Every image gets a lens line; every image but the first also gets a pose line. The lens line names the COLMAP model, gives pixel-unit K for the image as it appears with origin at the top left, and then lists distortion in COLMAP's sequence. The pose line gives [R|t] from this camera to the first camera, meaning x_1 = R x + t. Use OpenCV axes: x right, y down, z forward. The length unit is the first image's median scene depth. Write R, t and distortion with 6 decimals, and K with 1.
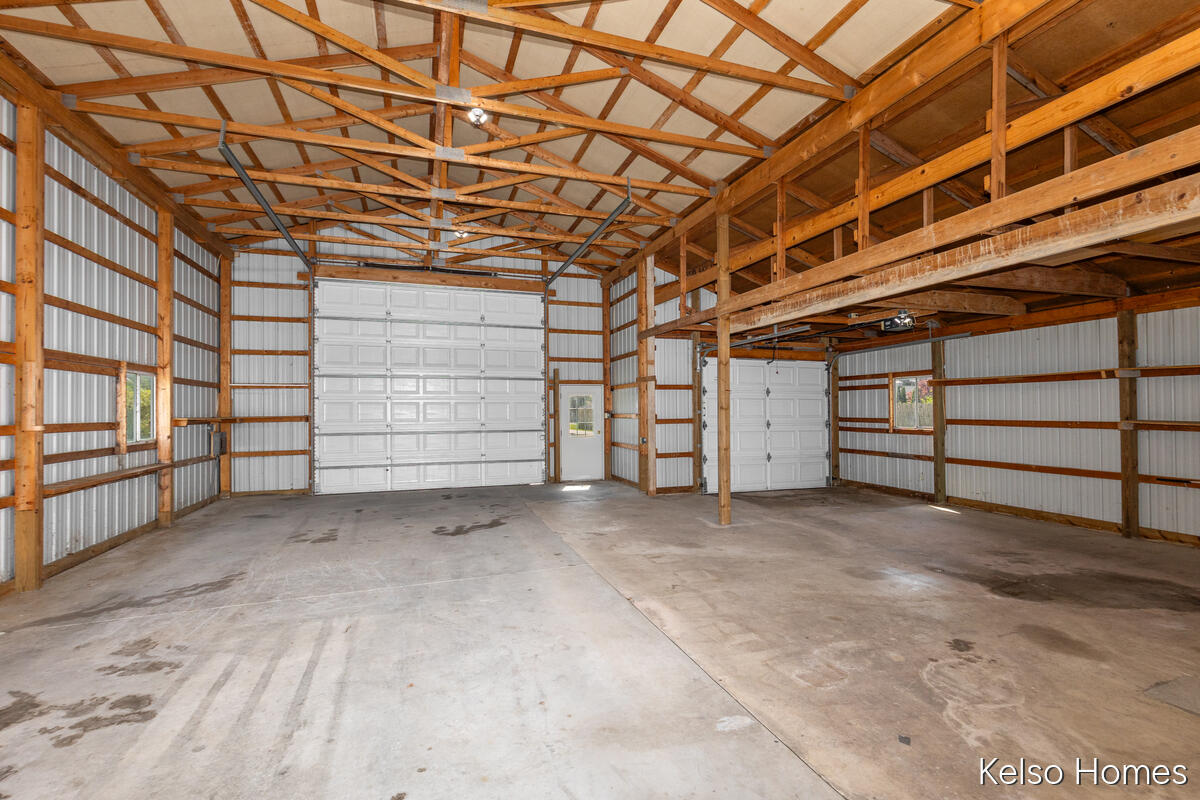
lens RADIAL K [[530.1, 0, 603.6], [0, 530.1, 405.6], [0, 0, 1]] dist [-0.015645, -0.000195]
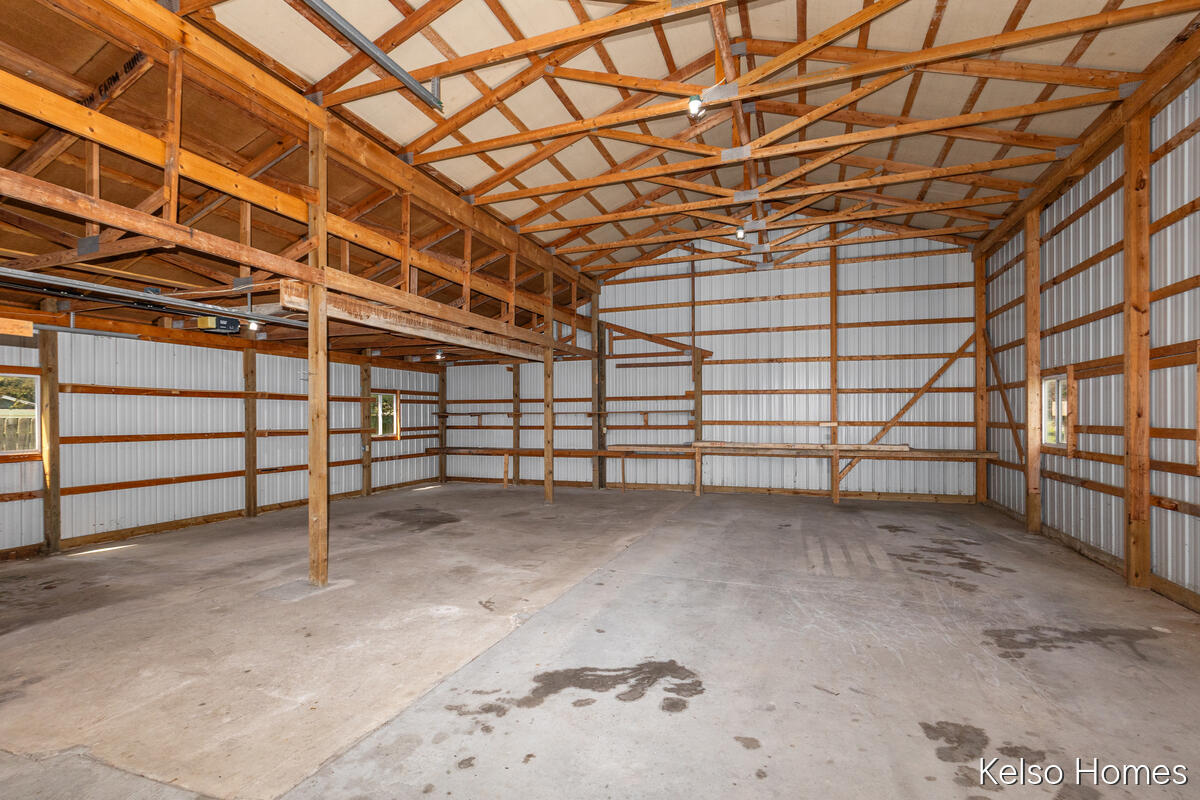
lens RADIAL K [[551.4, 0, 602.9], [0, 551.4, 417.9], [0, 0, 1]] dist [0.001225, 0.000251]
pose [[-0.776324, 0.009236, 0.630266, -0.816721], [0.003483, 0.999940, -0.010364, 0.019094], [-0.630324, -0.005850, -0.776310, 2.087721]]
